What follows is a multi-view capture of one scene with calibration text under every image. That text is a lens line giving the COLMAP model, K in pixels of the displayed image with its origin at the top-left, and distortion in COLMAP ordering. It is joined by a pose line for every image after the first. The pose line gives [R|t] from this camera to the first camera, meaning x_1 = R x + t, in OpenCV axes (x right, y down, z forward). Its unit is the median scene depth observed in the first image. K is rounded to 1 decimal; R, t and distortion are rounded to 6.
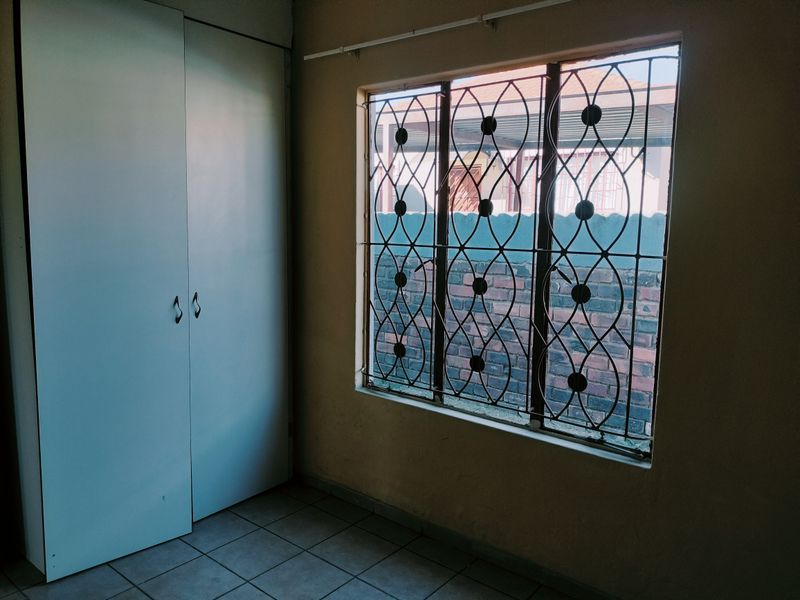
lens RADIAL K [[590.0, 0, 400.9], [0, 590.0, 316.9], [0, 0, 1]] dist [0.060843, -0.001927]
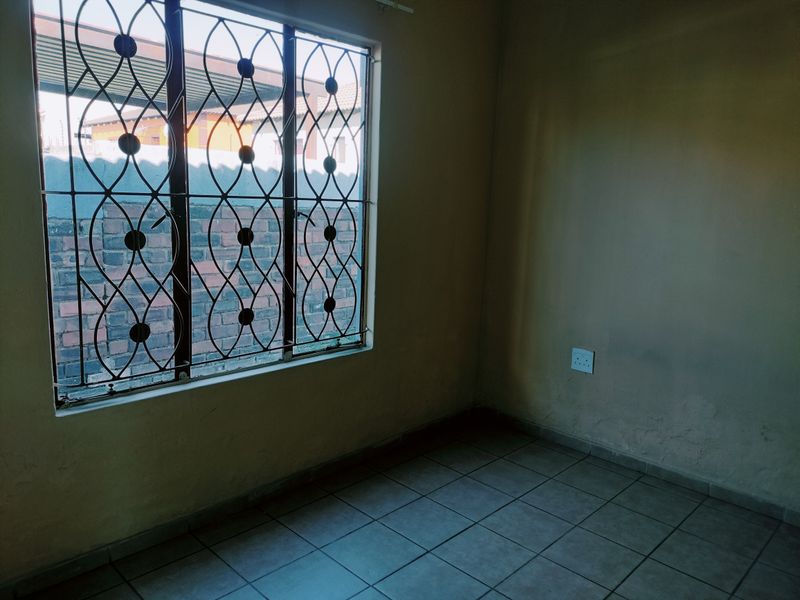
lens RADIAL K [[605.2, 0, 400.0], [0, 605.2, 300.0], [0, 0, 1]] dist [0.003253, -0.000963]
pose [[0.075239, -0.204803, 0.975907, -0.842616], [0.096211, 0.975606, 0.197323, -0.123533], [-0.992513, 0.079046, 0.093108, 0.679421]]
